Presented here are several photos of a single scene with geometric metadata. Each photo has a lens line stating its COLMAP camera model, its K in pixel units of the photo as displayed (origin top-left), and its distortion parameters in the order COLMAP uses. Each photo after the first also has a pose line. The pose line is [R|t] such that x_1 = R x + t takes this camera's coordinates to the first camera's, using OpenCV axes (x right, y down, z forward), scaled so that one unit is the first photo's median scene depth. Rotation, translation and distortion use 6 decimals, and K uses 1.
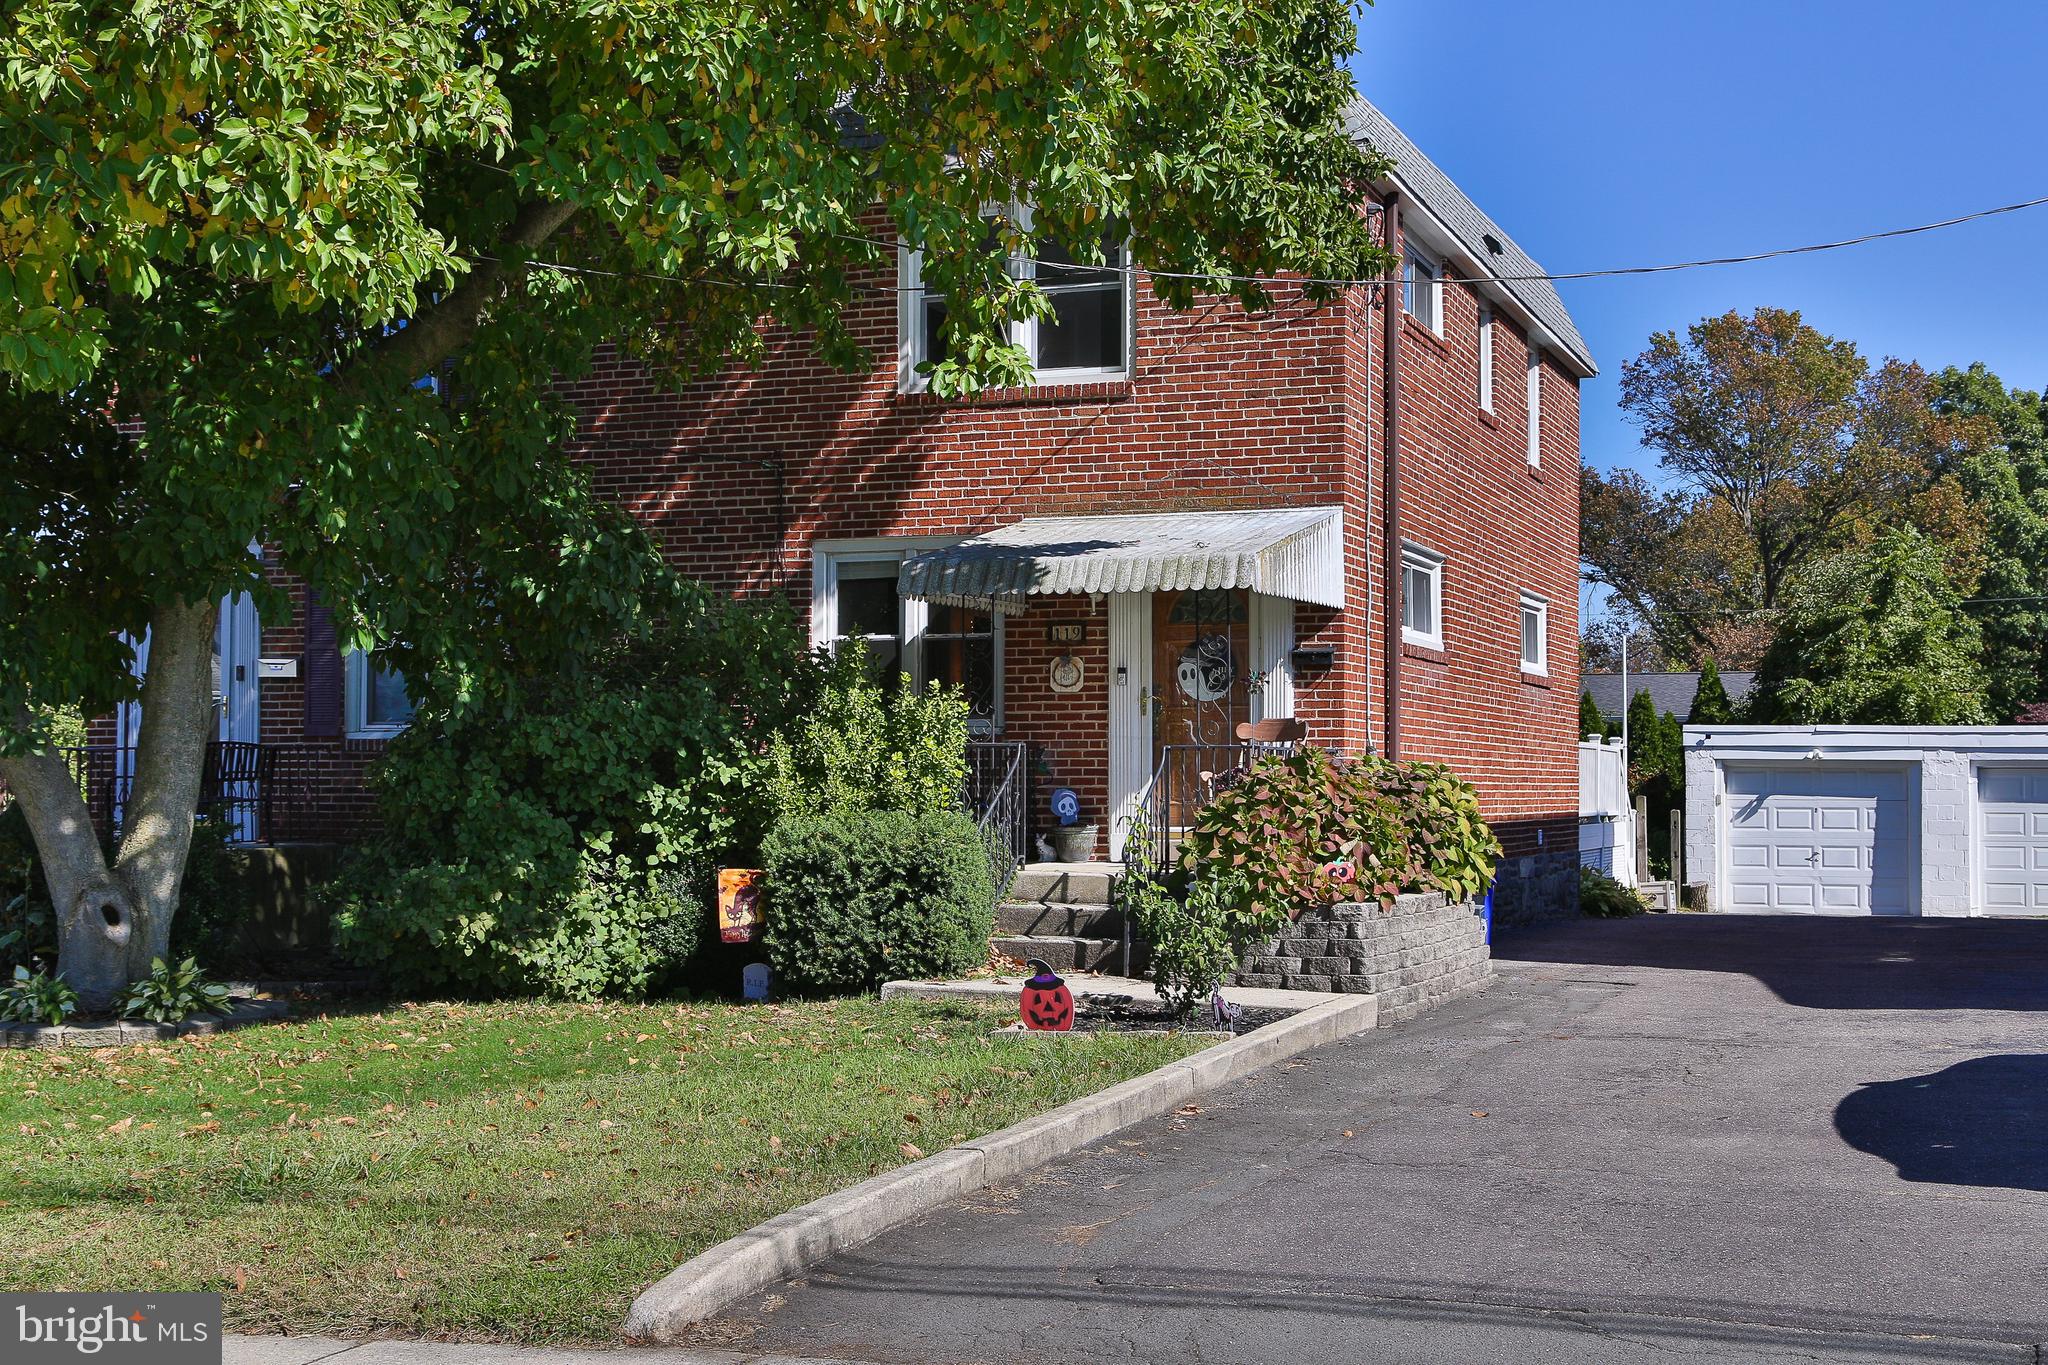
lens RADIAL K [[2406.0, 0, 1048.4], [0, 2406.0, 735.0], [0, 0, 1]] dist [0.079740, 0.000000]
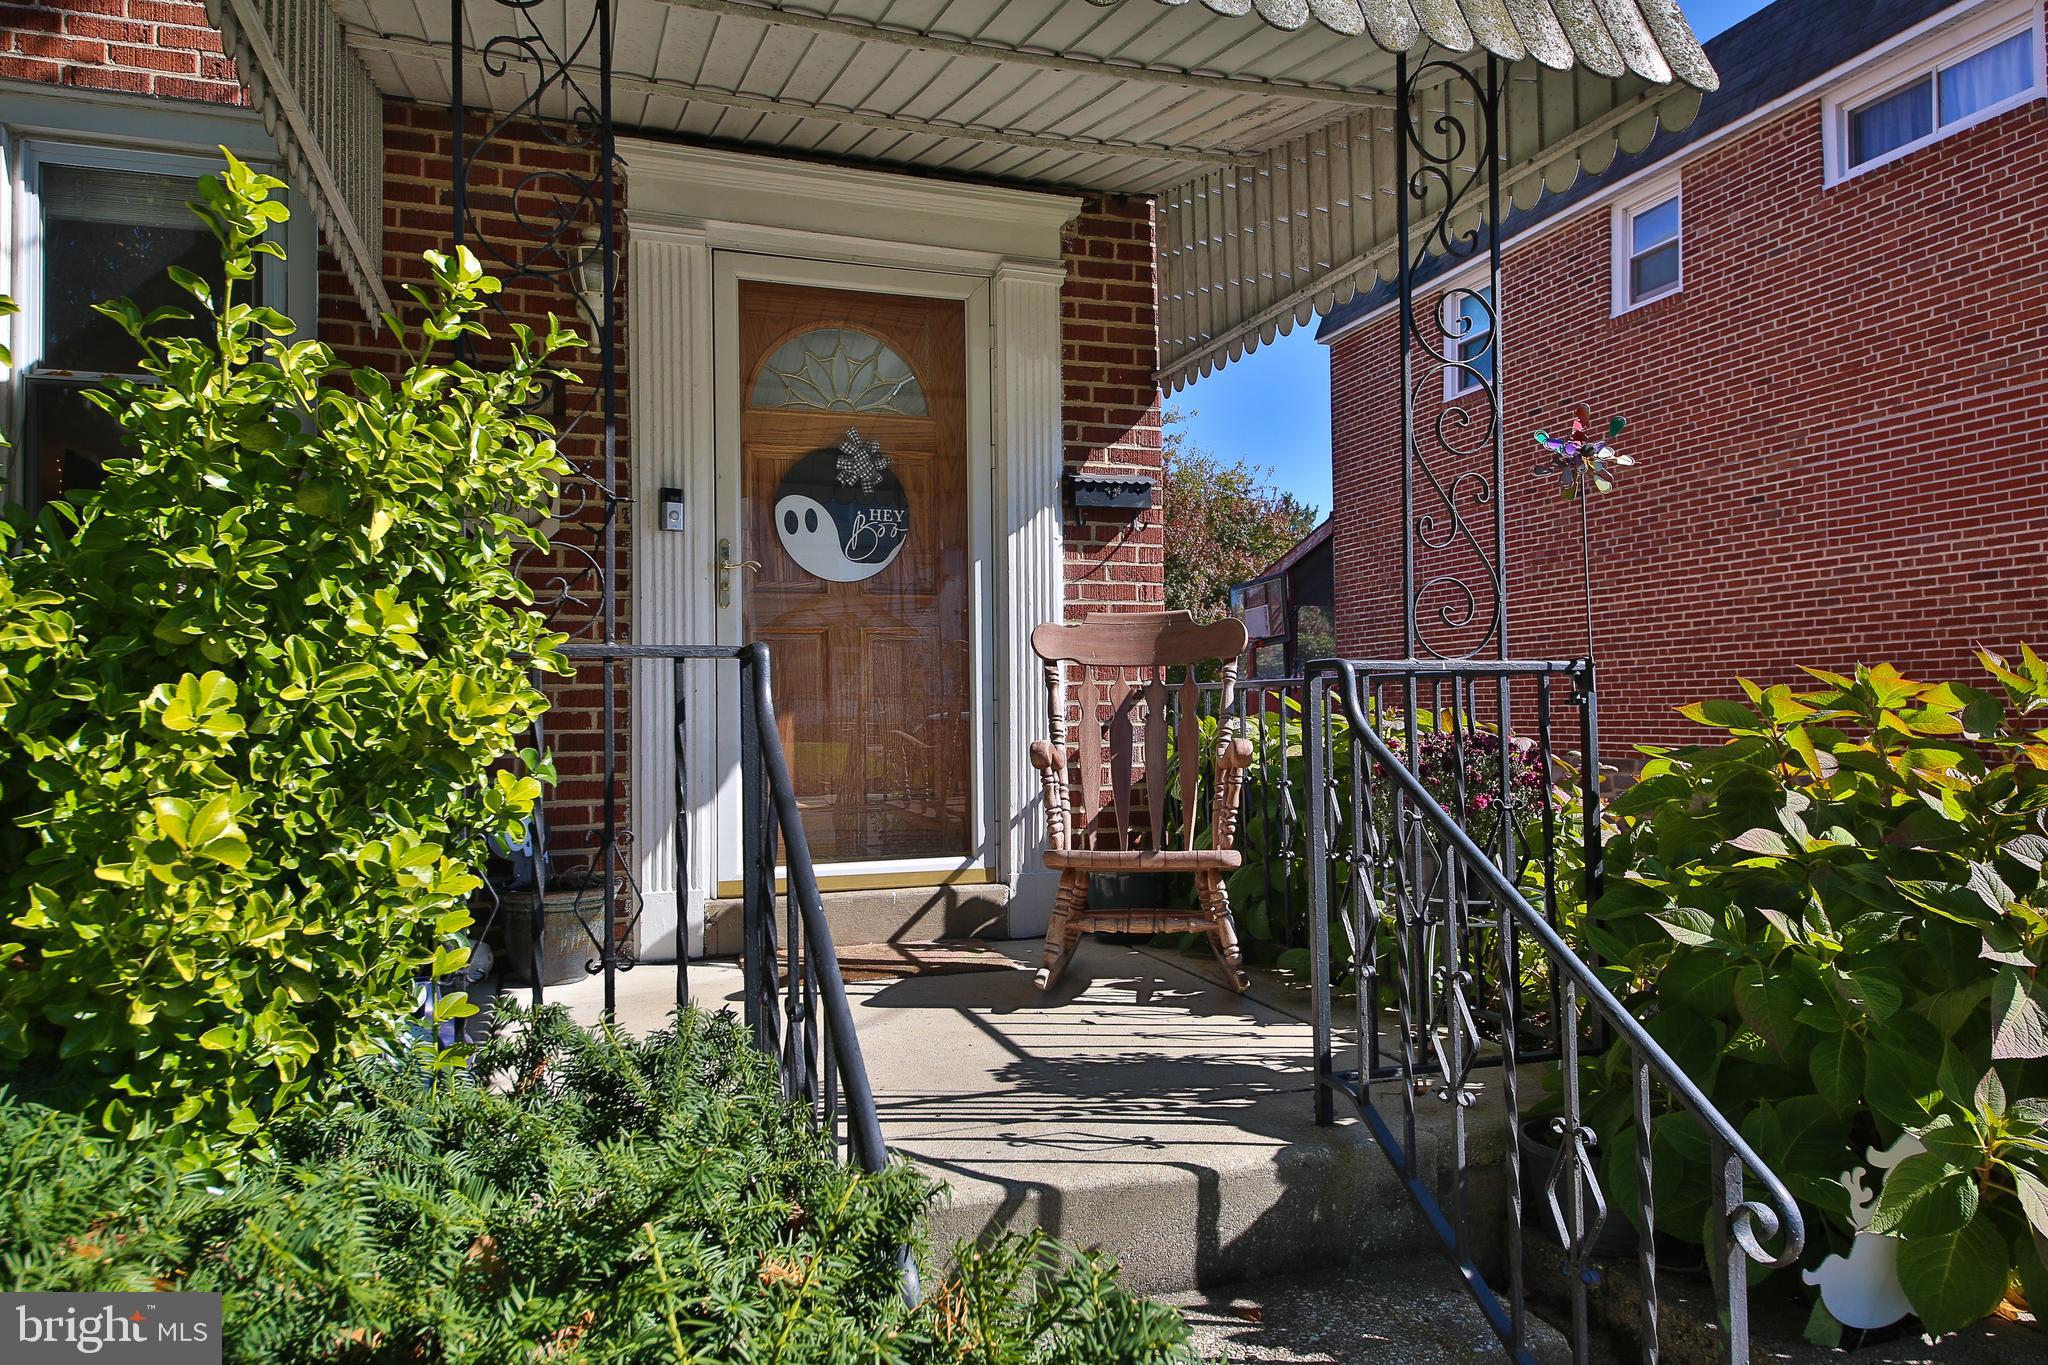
lens RADIAL K [[1301.6, 0, 1023.5], [0, 1301.6, 680.8], [0, 0, 1]] dist [0.000801, -0.000158]
pose [[0.774274, 0.005300, 0.632829, -0.064953], [0.001914, 0.999941, -0.010717, 0.007429], [-0.632848, 0.009509, 0.774218, 0.795890]]
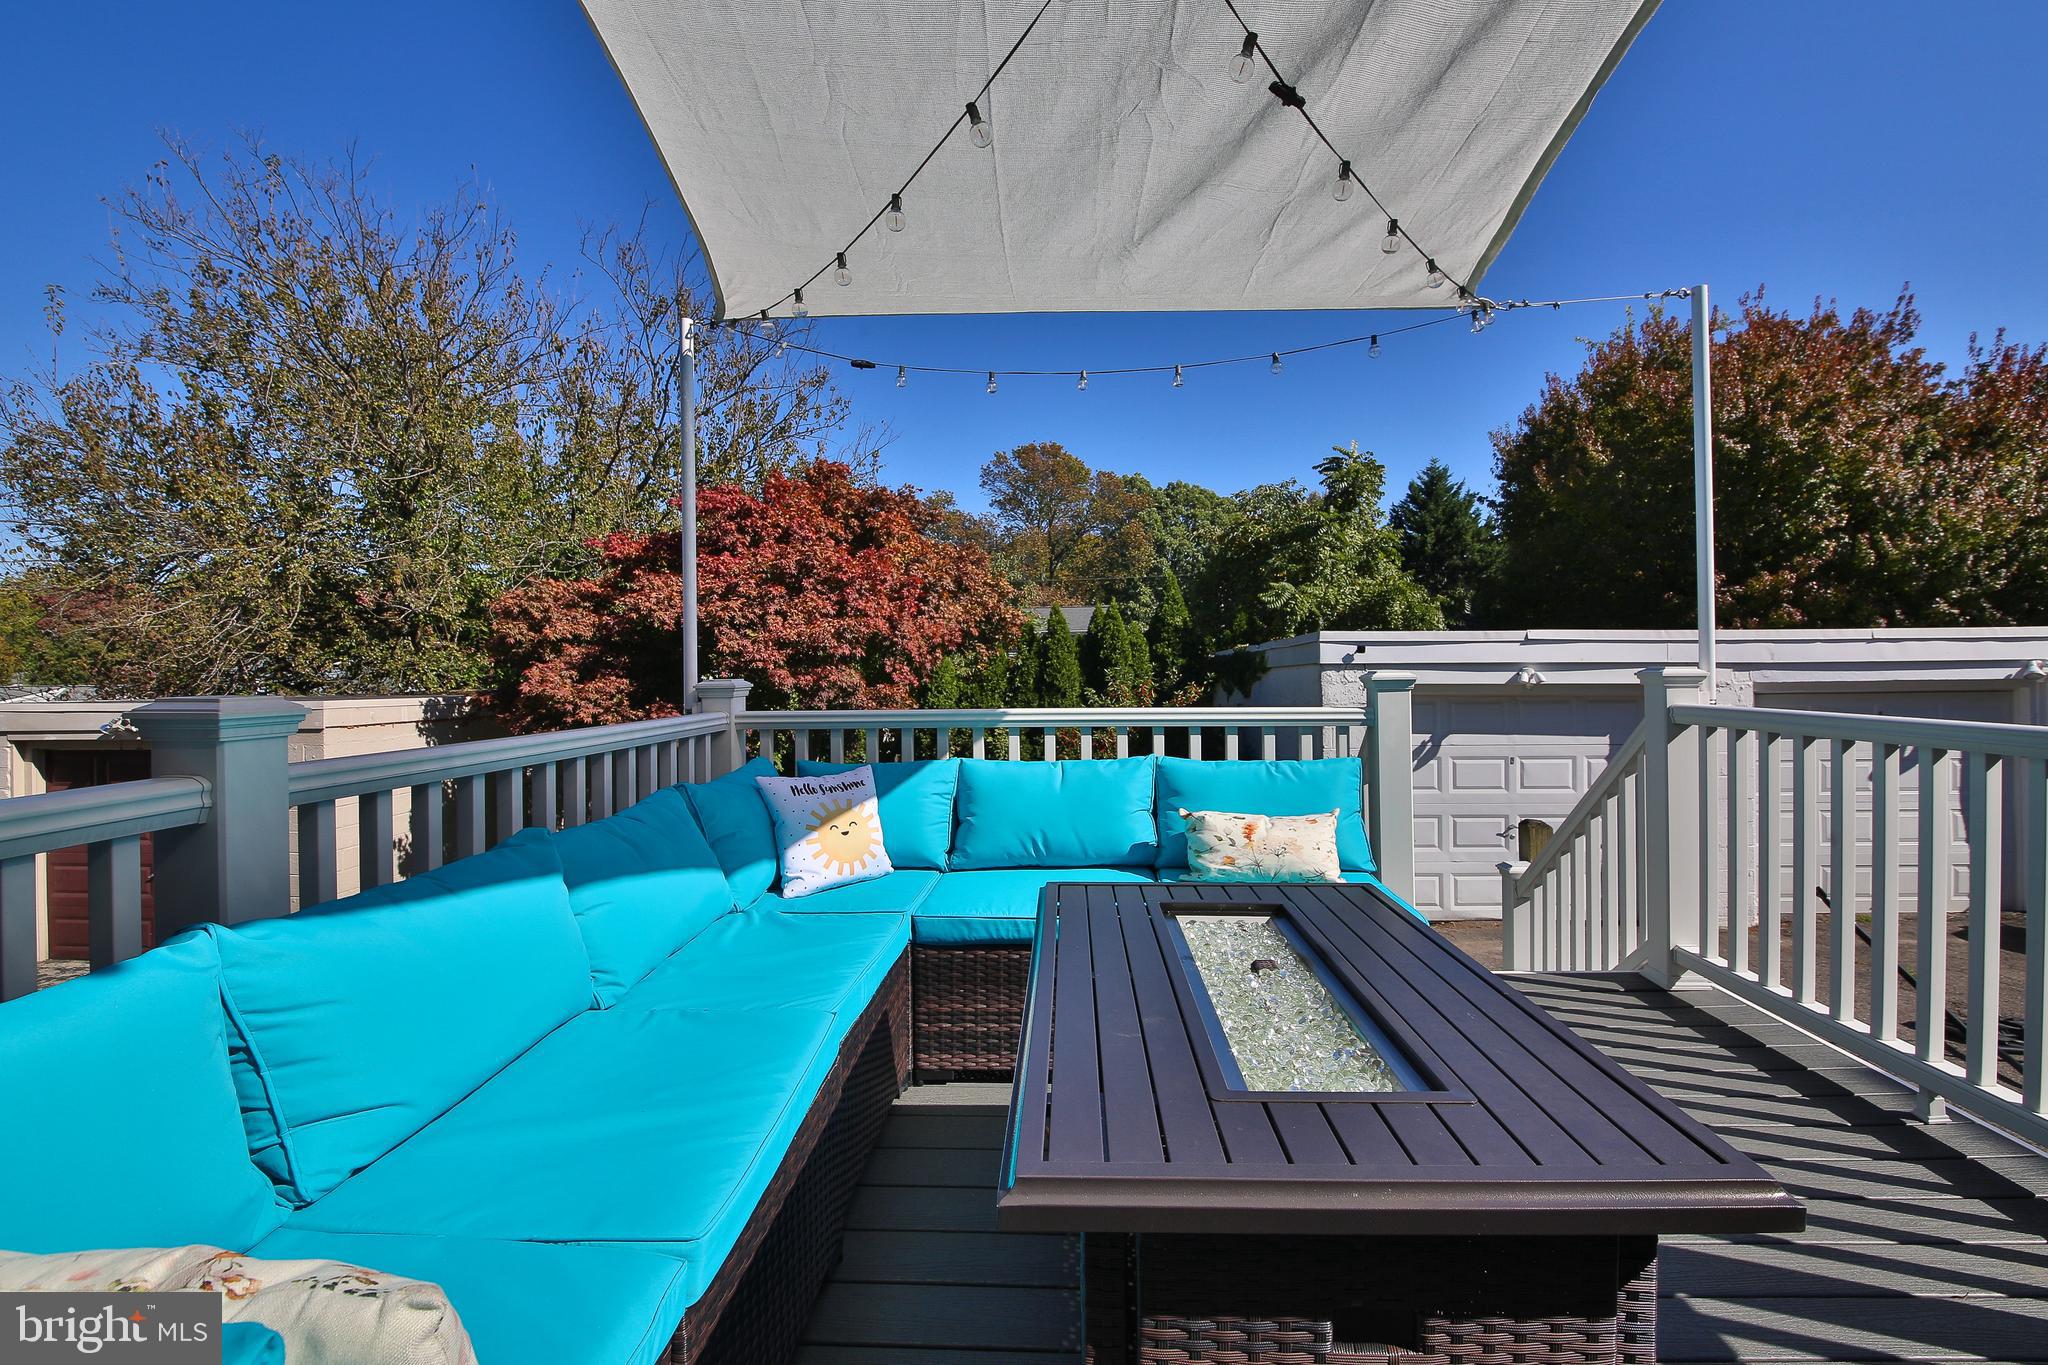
lens RADIAL K [[917.9, 0, 975.7], [0, 917.9, 659.9], [0, 0, 1]] dist [-0.004540, -0.007258]
pose [[0.968844, -0.013193, 0.247322, 0.235832], [0.008719, 0.999778, 0.019173, -0.003805], [-0.247520, -0.016420, 0.968744, 1.610575]]
